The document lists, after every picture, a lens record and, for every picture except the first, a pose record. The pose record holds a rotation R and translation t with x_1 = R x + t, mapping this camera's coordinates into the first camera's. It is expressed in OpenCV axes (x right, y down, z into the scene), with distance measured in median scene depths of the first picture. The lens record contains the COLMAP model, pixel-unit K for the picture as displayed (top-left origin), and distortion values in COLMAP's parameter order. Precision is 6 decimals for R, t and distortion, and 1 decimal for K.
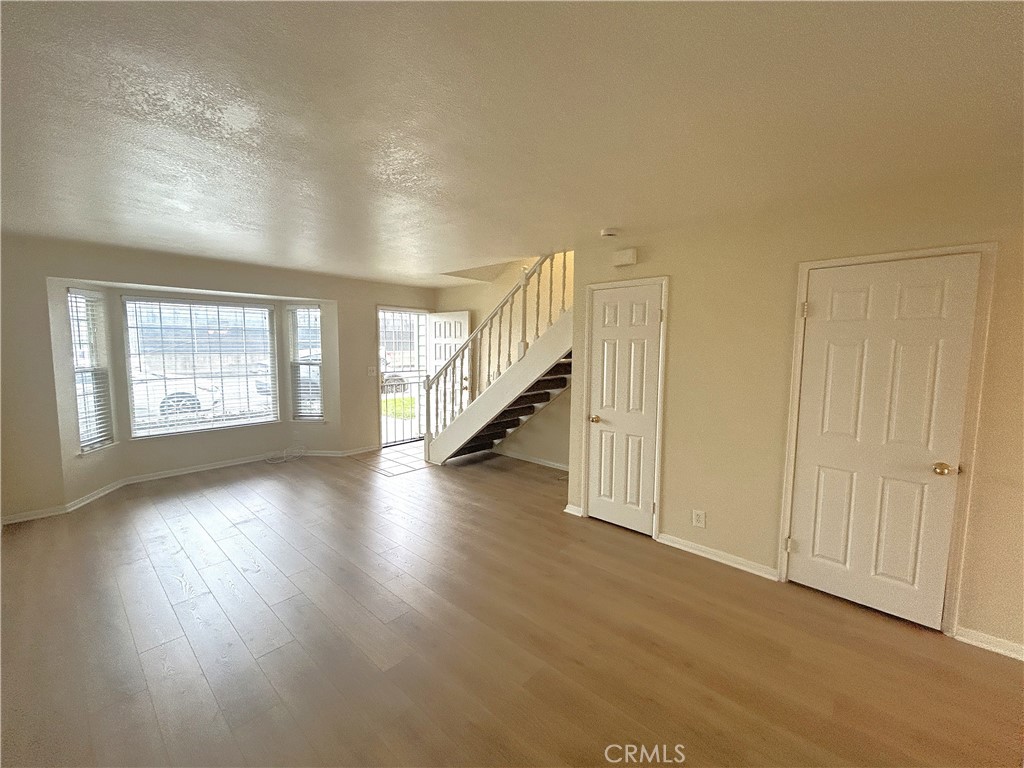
lens RADIAL K [[419.1, 0, 508.9], [0, 419.1, 384.6], [0, 0, 1]] dist [-0.004250, 0.001131]
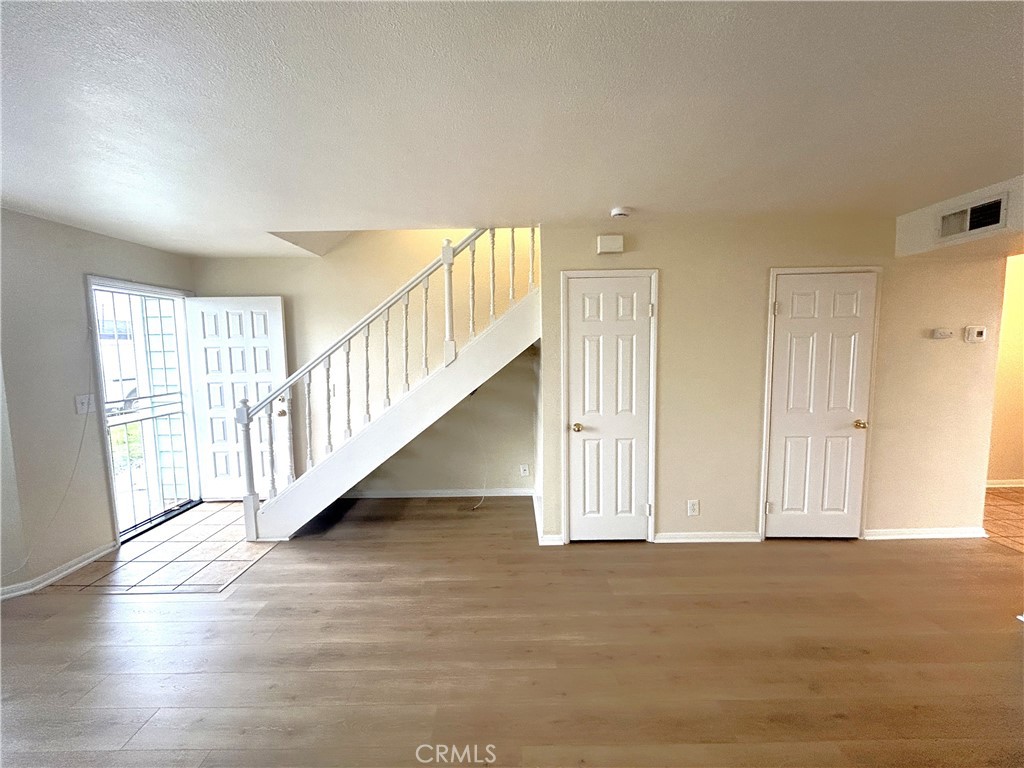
lens RADIAL K [[419.1, 0, 511.9], [0, 419.1, 383.9], [0, 0, 1]] dist [-0.004250, 0.001131]
pose [[0.735548, -0.083165, 0.672348, -0.464024], [0.084529, 0.995947, 0.030718, -0.046016], [-0.672178, 0.034238, 0.739597, 0.446066]]
